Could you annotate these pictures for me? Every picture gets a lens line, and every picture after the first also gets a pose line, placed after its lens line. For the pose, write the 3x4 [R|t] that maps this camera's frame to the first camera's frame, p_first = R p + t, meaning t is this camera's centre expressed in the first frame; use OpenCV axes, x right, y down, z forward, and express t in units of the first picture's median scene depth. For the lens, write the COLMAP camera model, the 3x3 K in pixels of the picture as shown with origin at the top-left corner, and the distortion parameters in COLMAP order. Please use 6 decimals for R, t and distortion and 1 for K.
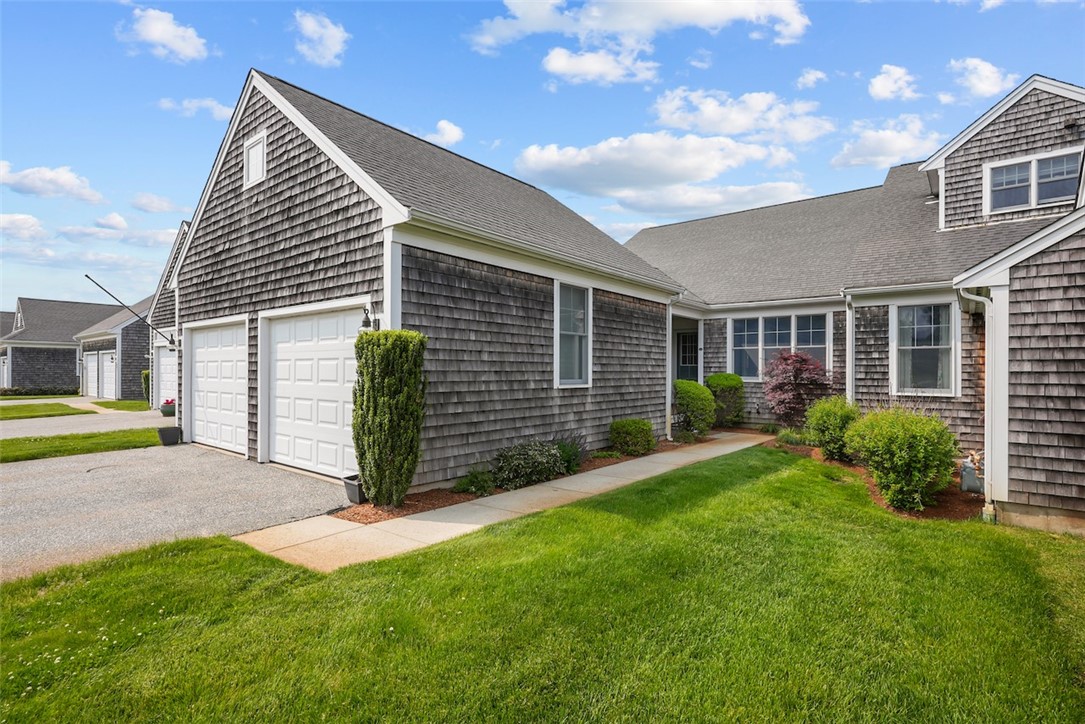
lens RADIAL K [[524.1, 0, 541.6], [0, 524.1, 365.4], [0, 0, 1]] dist [-0.001627, 0.000722]
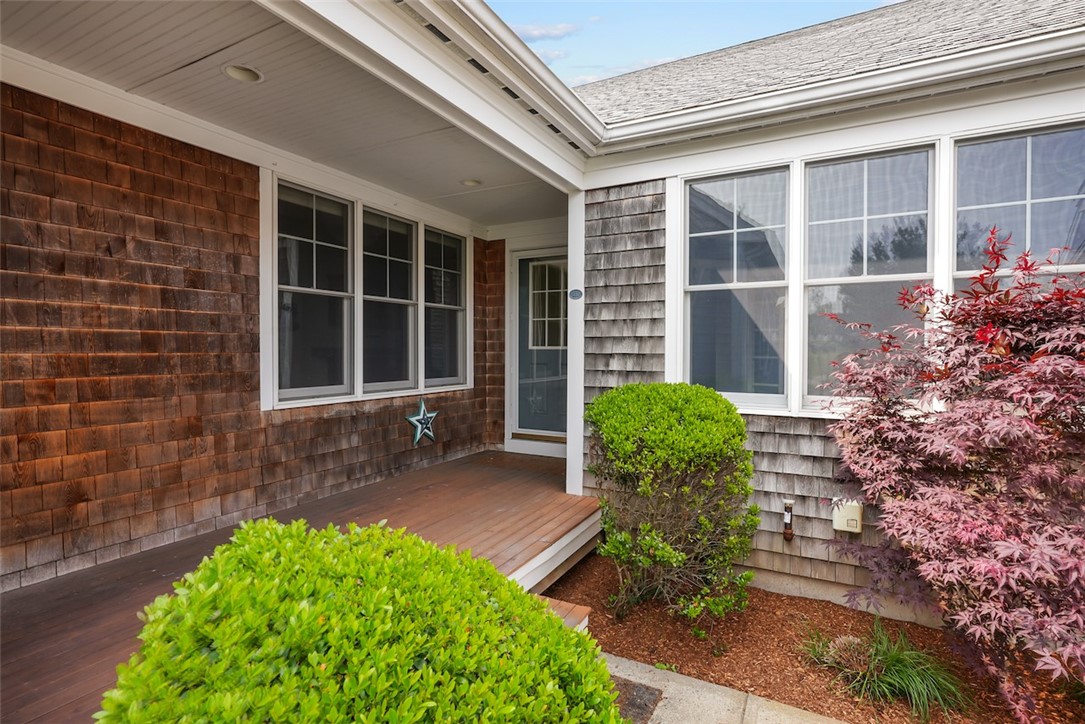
lens RADIAL K [[524.1, 0, 541.6], [0, 524.1, 365.4], [0, 0, 1]] dist [-0.001627, 0.000722]
pose [[0.982598, -0.006960, 0.185615, 0.341839], [0.000361, 0.999367, 0.035561, -0.002440], [-0.185746, -0.034875, 0.981979, 1.062003]]
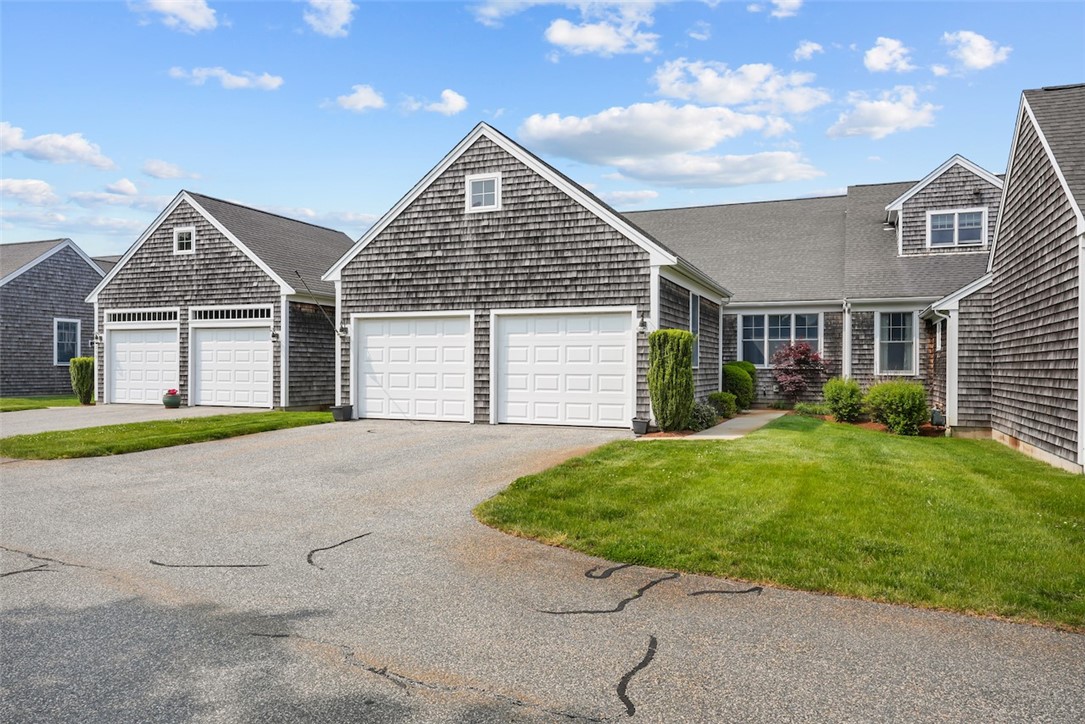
lens RADIAL K [[747.9, 0, 542.5], [0, 747.9, 362.0], [0, 0, 1]] dist [-0.003966, -0.002599]
pose [[0.958108, 0.002697, 0.286396, -0.770550], [-0.003904, 0.999986, 0.003643, 0.017192], [-0.286382, -0.004609, 0.958105, -0.673431]]
